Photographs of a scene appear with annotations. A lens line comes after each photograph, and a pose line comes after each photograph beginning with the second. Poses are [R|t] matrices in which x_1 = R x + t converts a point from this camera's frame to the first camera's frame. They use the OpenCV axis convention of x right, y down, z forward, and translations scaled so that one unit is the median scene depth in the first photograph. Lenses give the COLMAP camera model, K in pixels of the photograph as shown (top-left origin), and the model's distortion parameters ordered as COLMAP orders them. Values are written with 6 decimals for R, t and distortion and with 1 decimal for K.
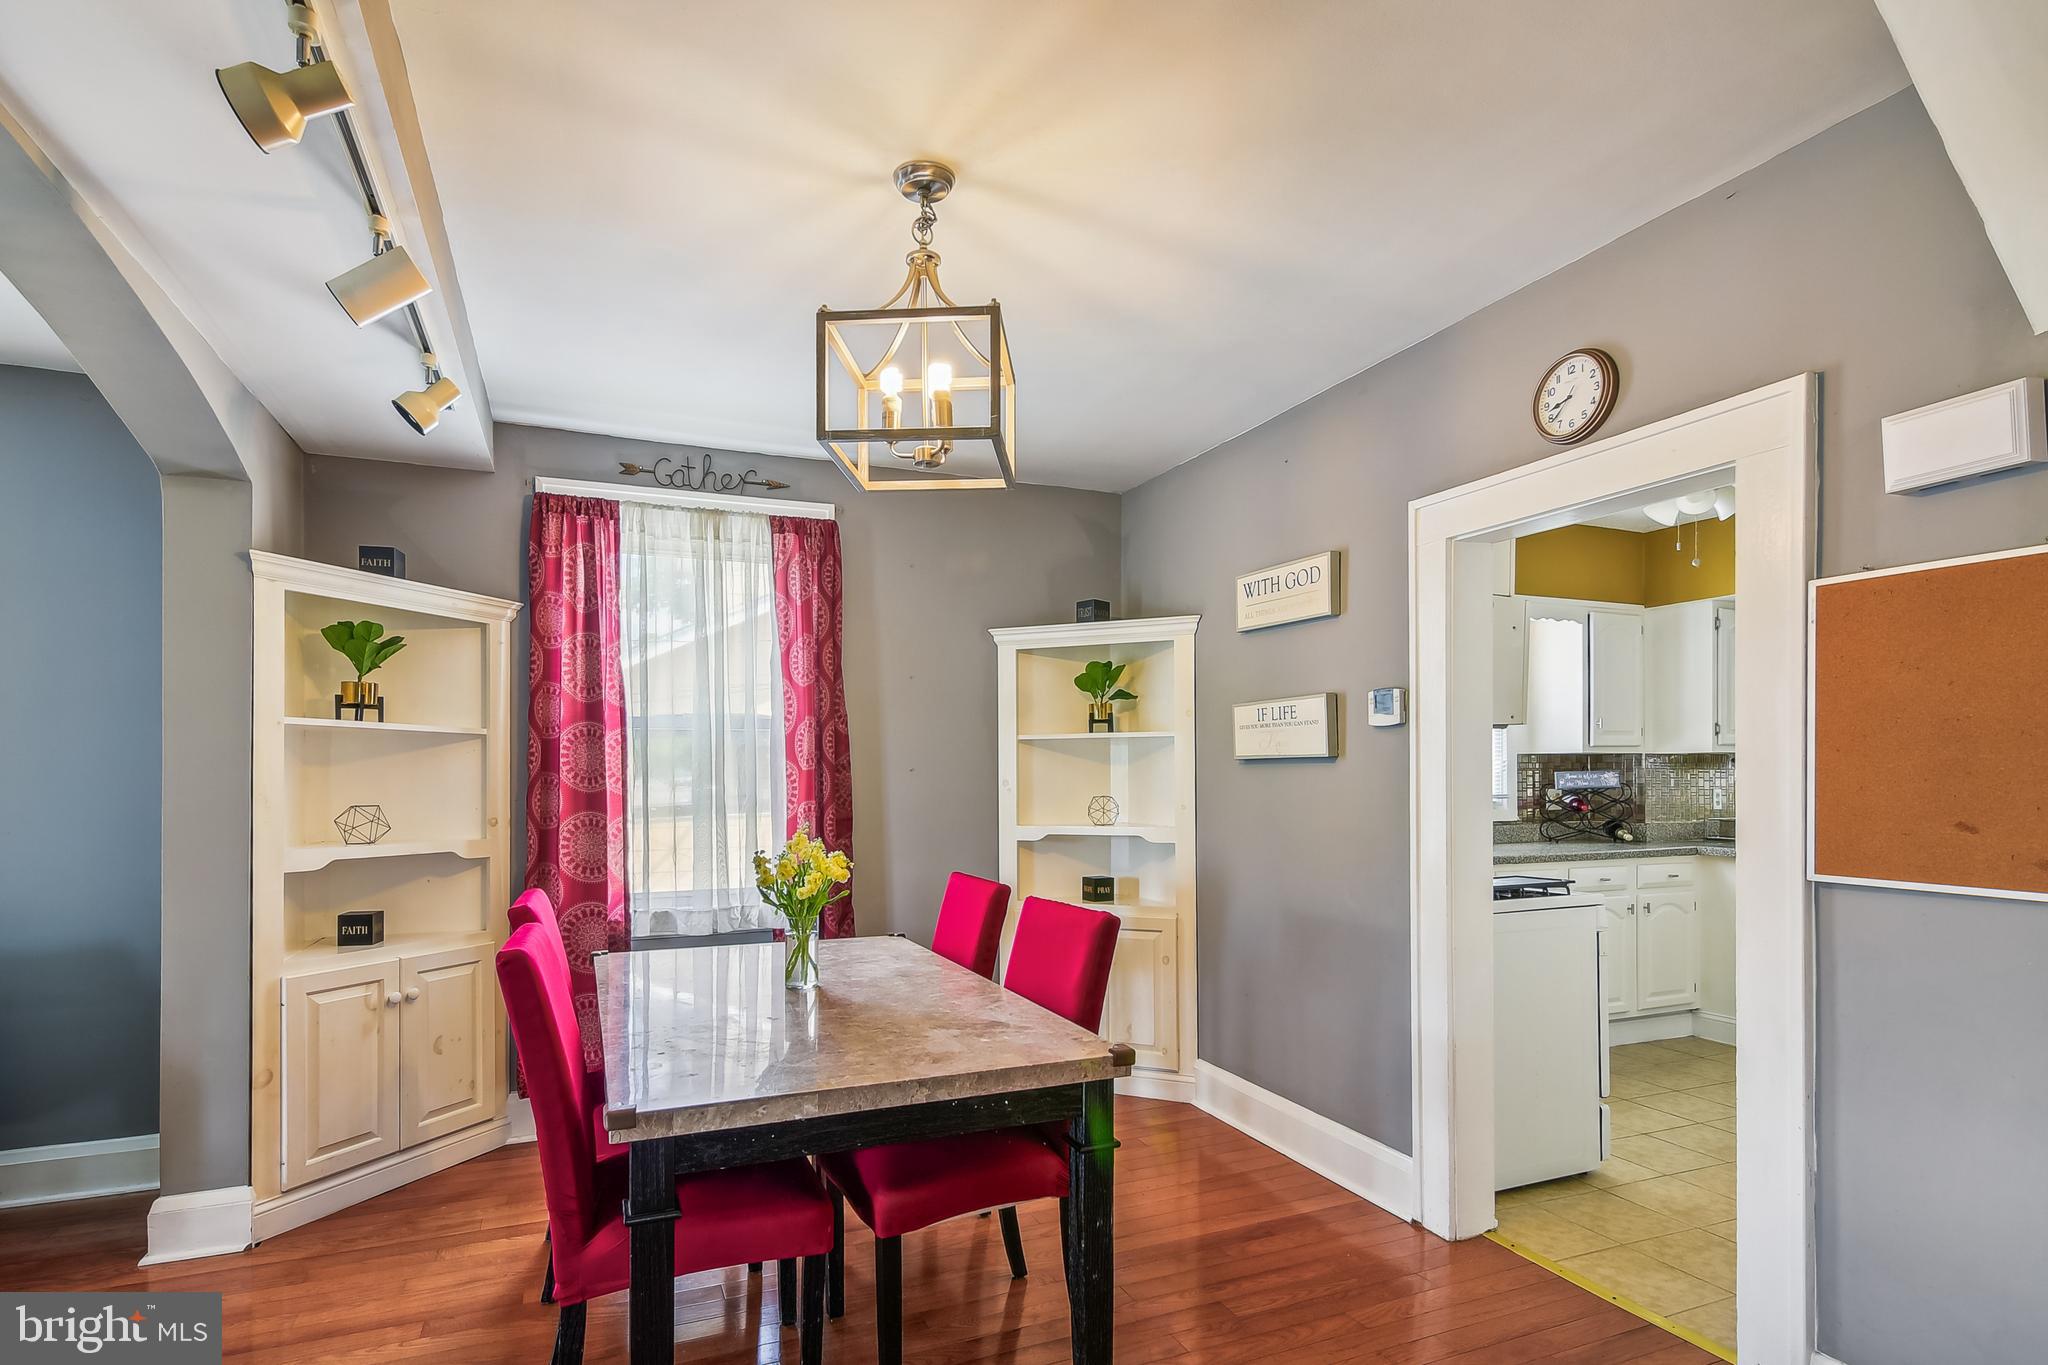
lens RADIAL K [[1014.8, 0, 1017.1], [0, 1014.8, 777.3], [0, 0, 1]] dist [0.013064, -0.000273]
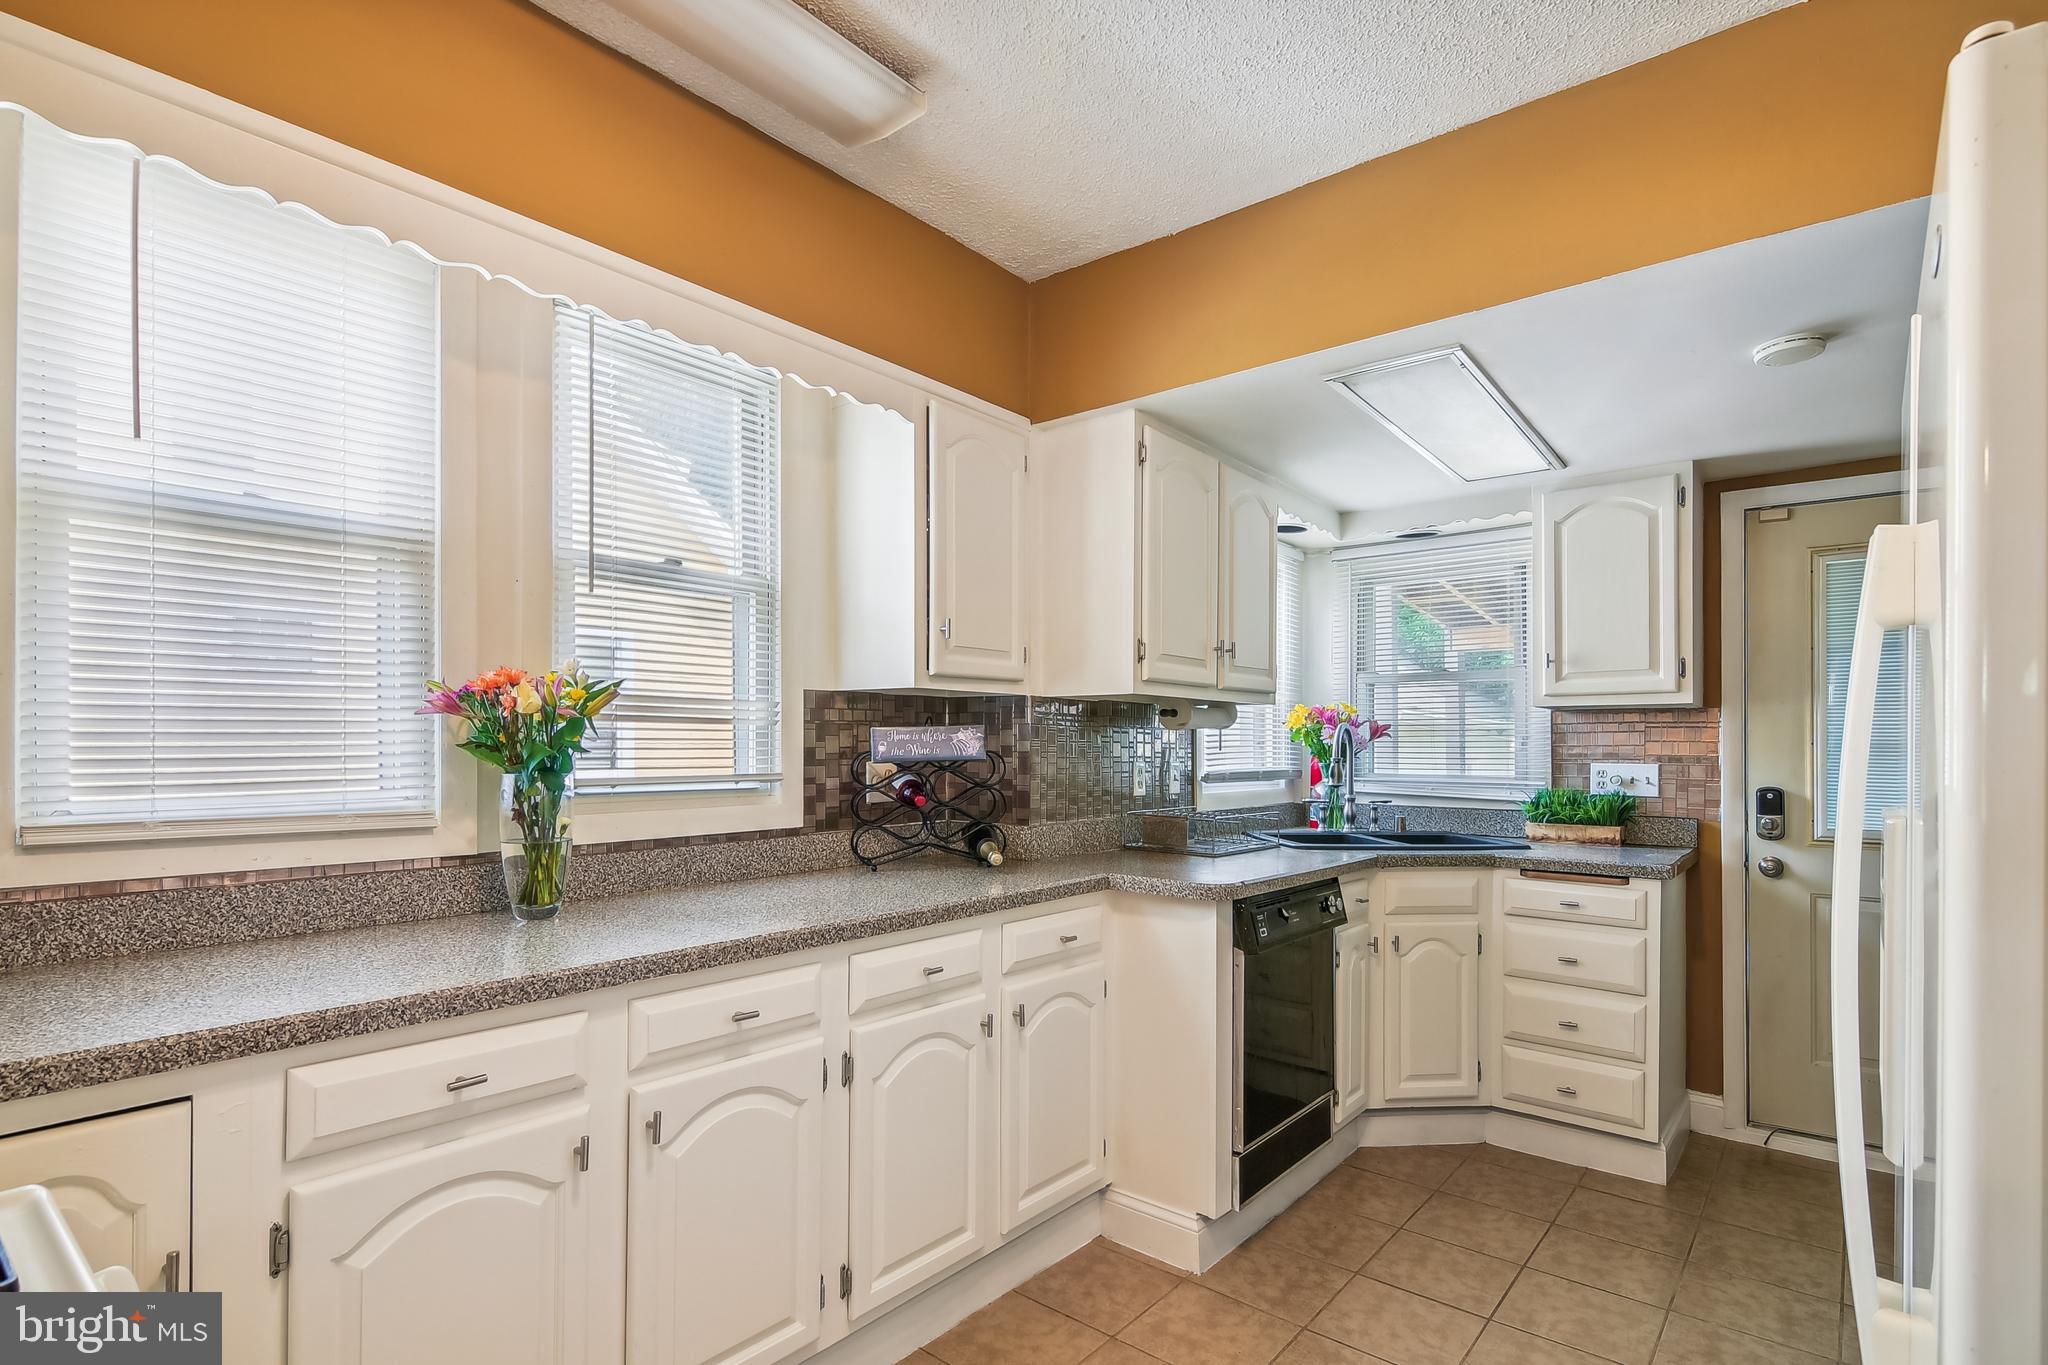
lens RADIAL K [[1006.9, 0, 1023.5], [0, 1006.9, 754.9], [0, 0, 1]] dist [0.010787, -0.001479]
pose [[0.879730, 0.003169, 0.475462, 0.559044], [-0.008297, 0.999928, 0.008686, 0.004952], [-0.475400, -0.011586, 0.879693, 0.830070]]
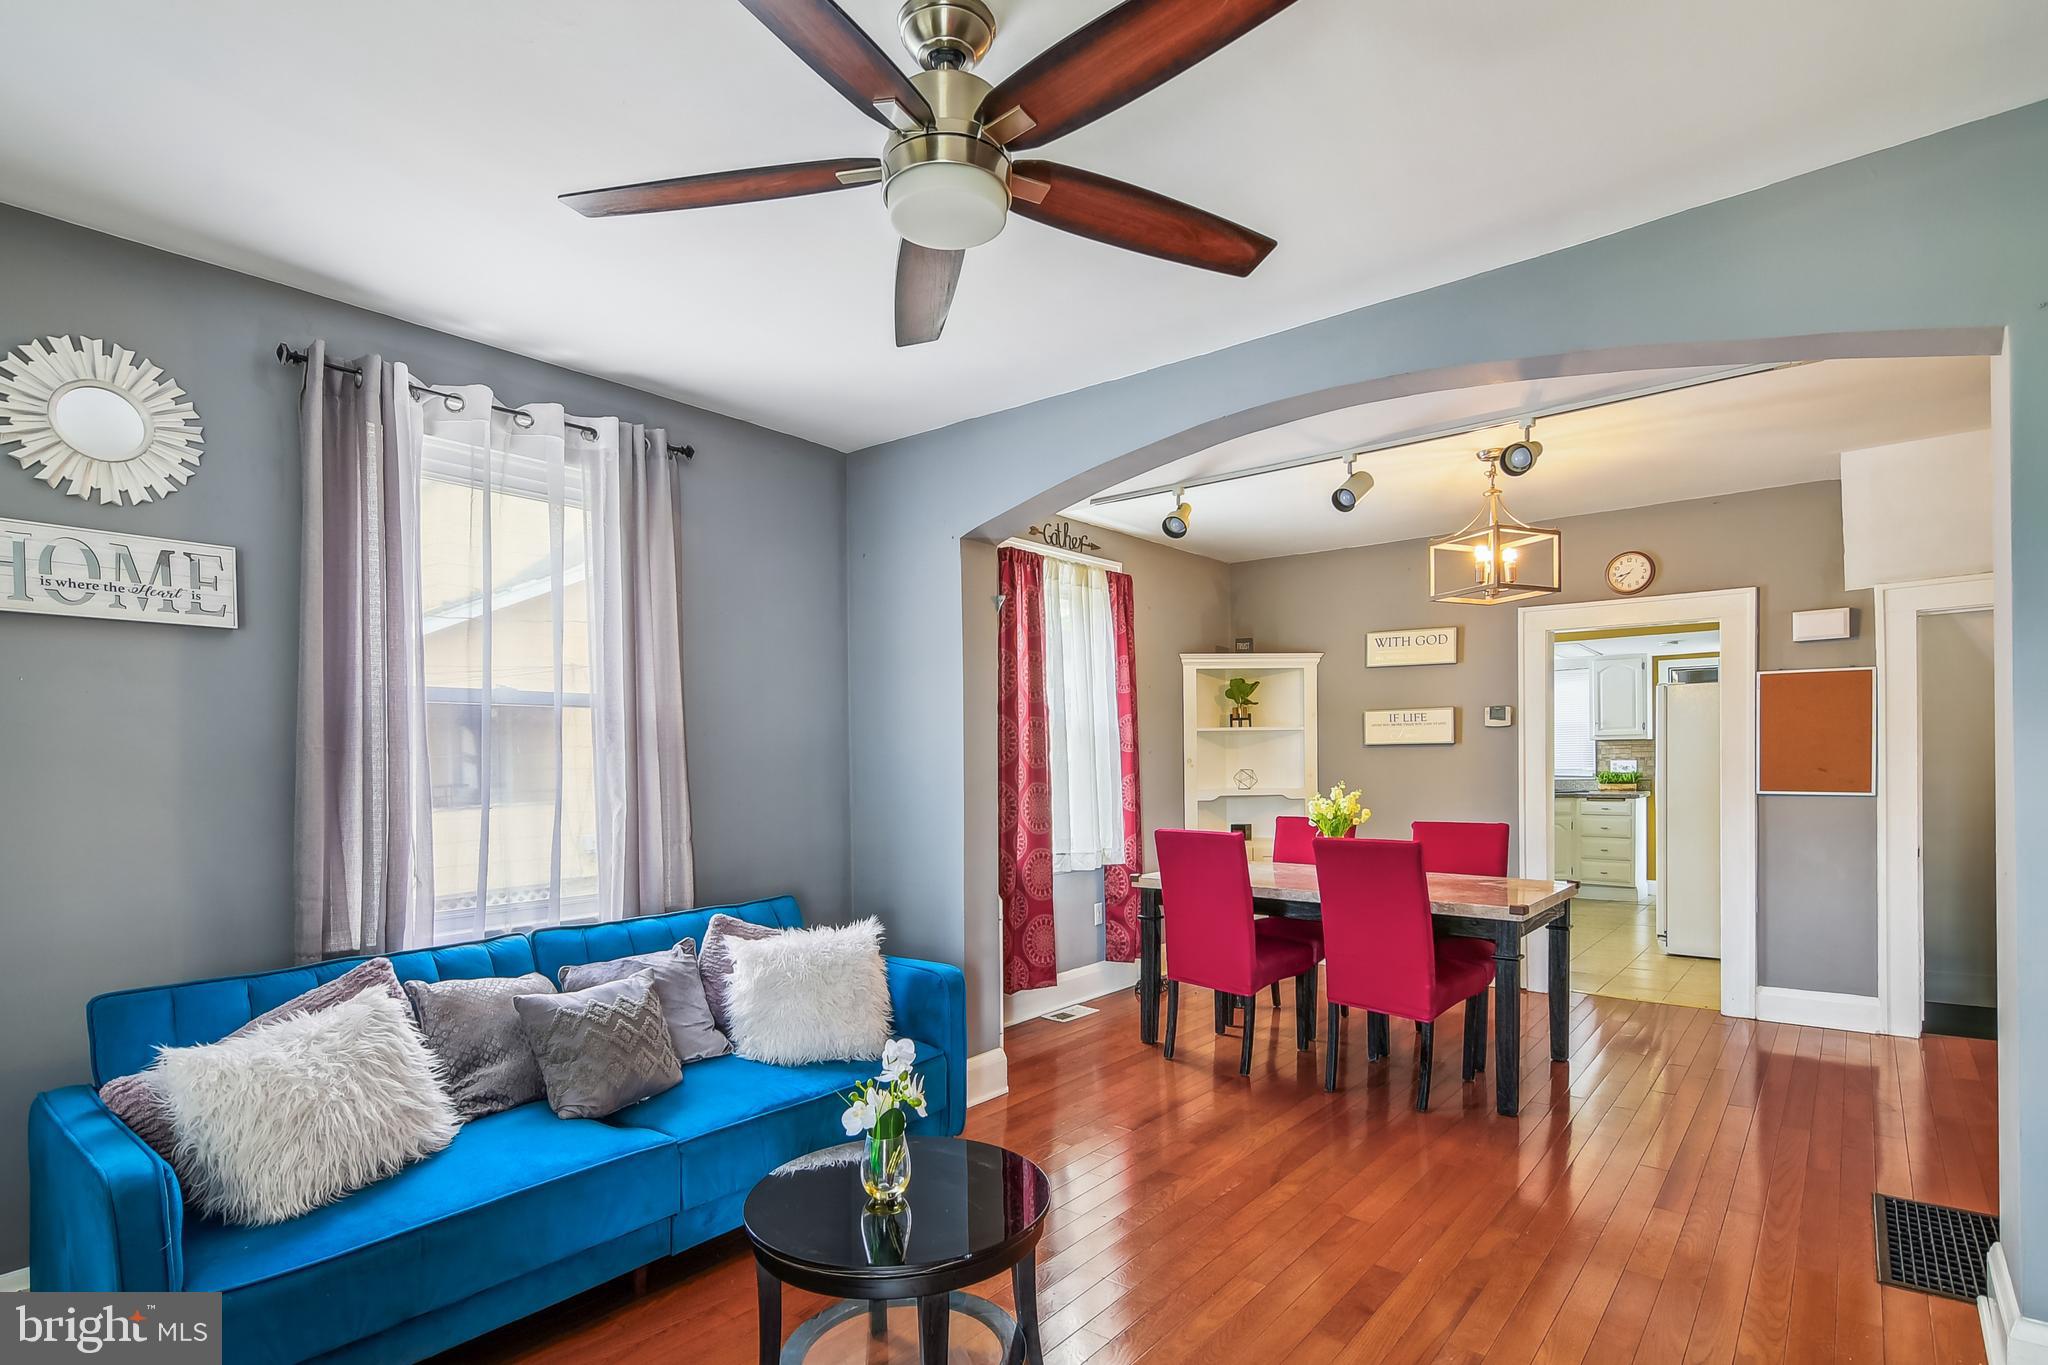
lens RADIAL K [[998.4, 0, 1019.4], [0, 998.4, 772.9], [0, 0, 1]] dist [-0.000601, -0.000955]
pose [[0.891041, -0.012783, 0.453744, -1.044326], [0.007963, 0.999890, 0.012532, 0.003414], [-0.453854, -0.007554, 0.891044, -0.184769]]
